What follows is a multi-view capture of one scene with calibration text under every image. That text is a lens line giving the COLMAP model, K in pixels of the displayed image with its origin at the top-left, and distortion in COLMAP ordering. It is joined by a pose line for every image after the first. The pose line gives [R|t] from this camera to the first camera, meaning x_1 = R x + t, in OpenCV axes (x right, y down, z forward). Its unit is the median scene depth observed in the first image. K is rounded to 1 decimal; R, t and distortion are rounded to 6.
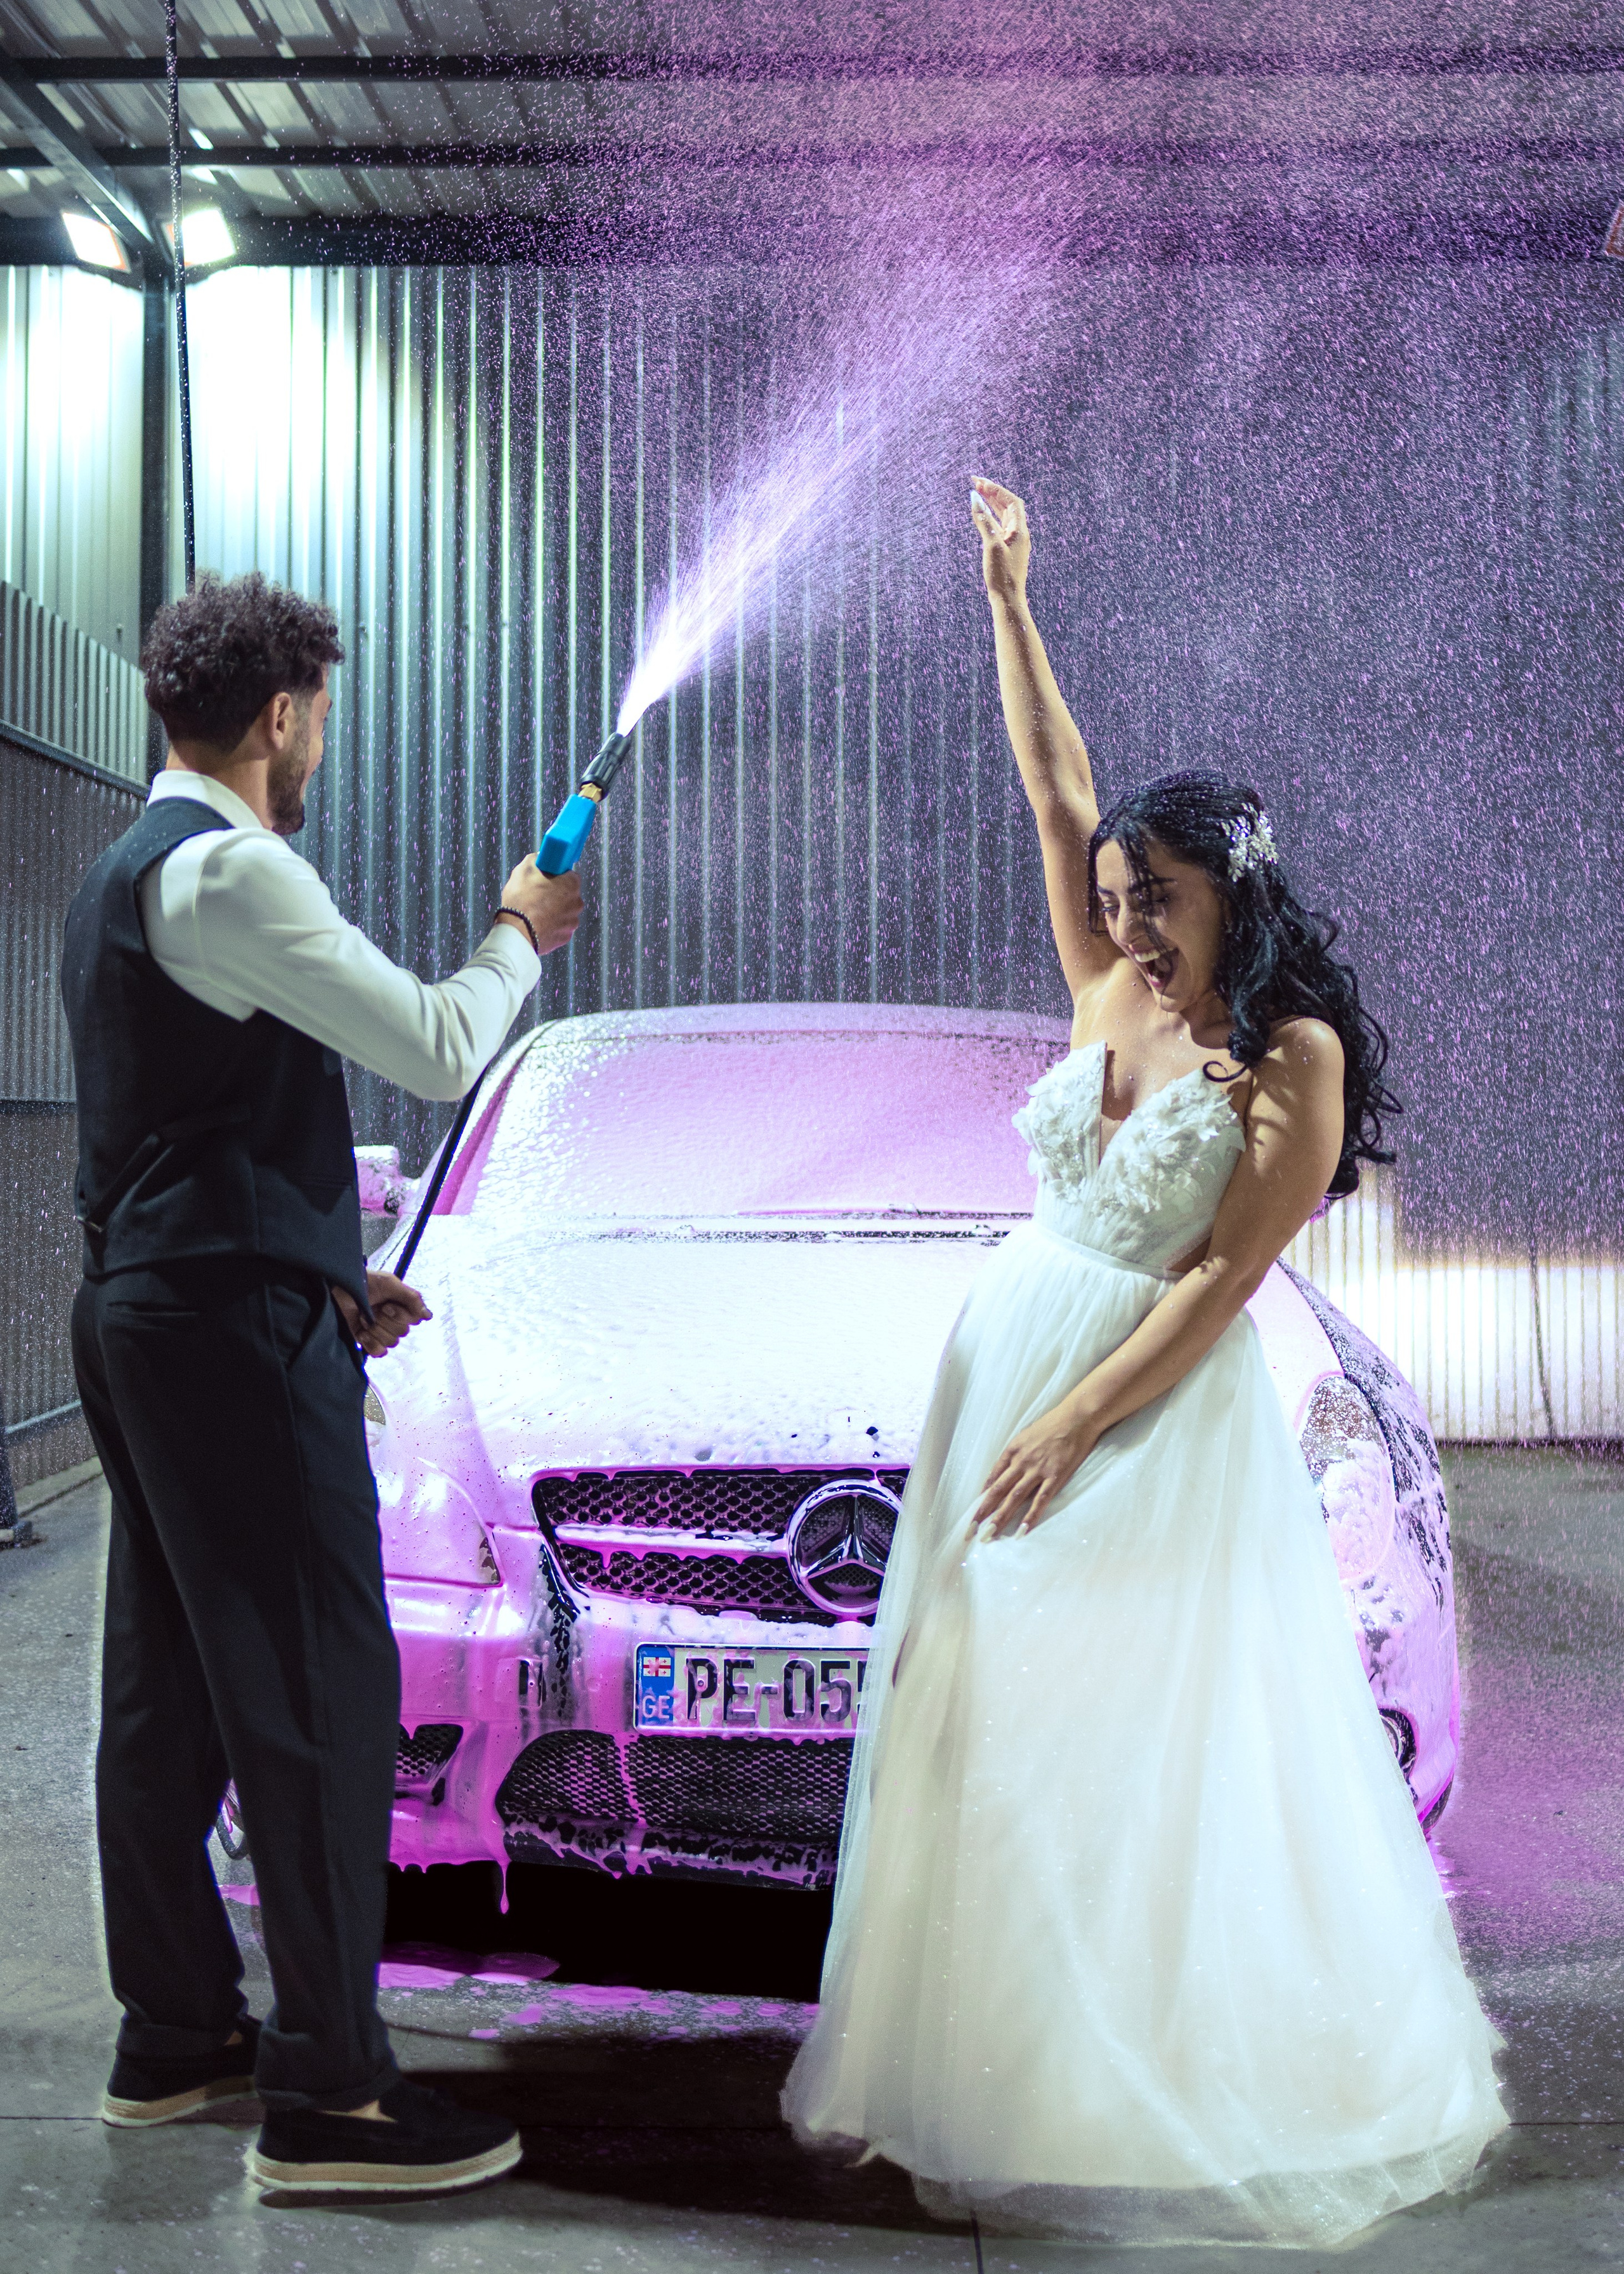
lens RADIAL K [[2275.5, 0, 812.0], [0, 2275.5, 1137.0], [0, 0, 1]] dist [0.002129, 0.008959]
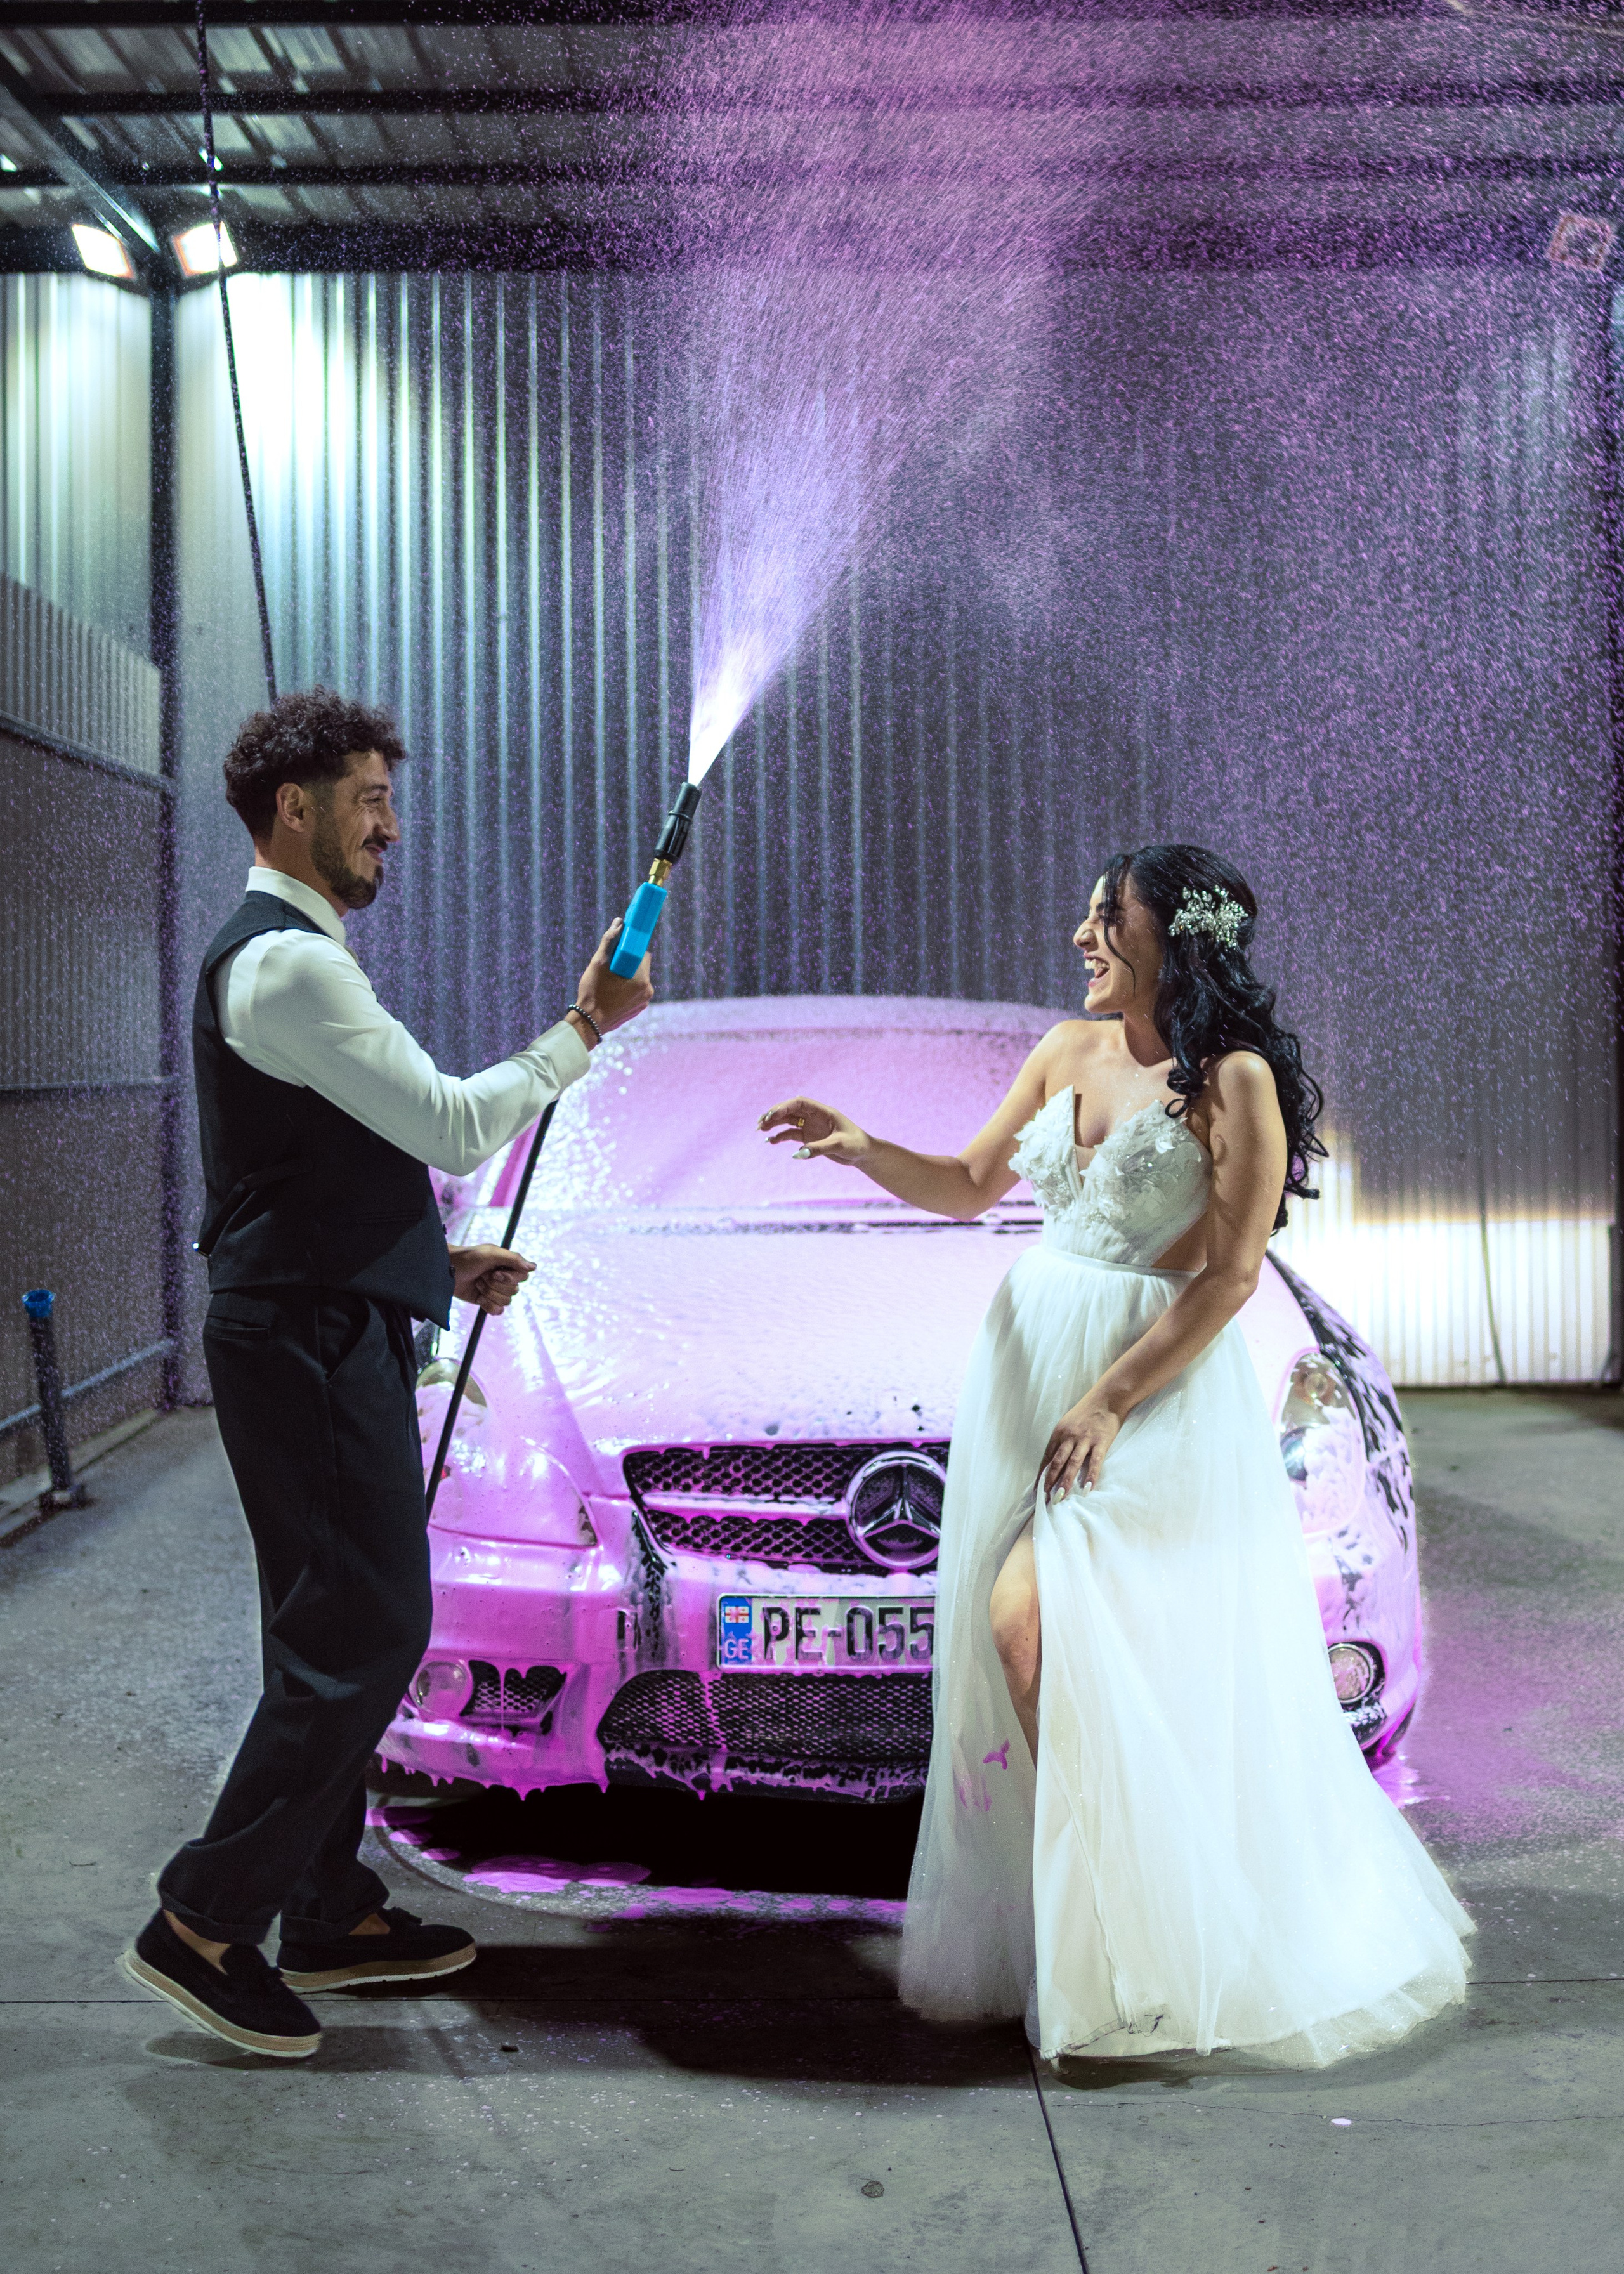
lens RADIAL K [[2275.8, 0, 812.0], [0, 2275.8, 1137.0], [0, 0, 1]] dist [0.002129, 0.008959]
pose [[0.999737, -0.010693, 0.020309, -0.049234], [0.010156, 0.999600, 0.026378, -0.040087], [-0.020583, -0.026165, 0.999446, -0.151528]]
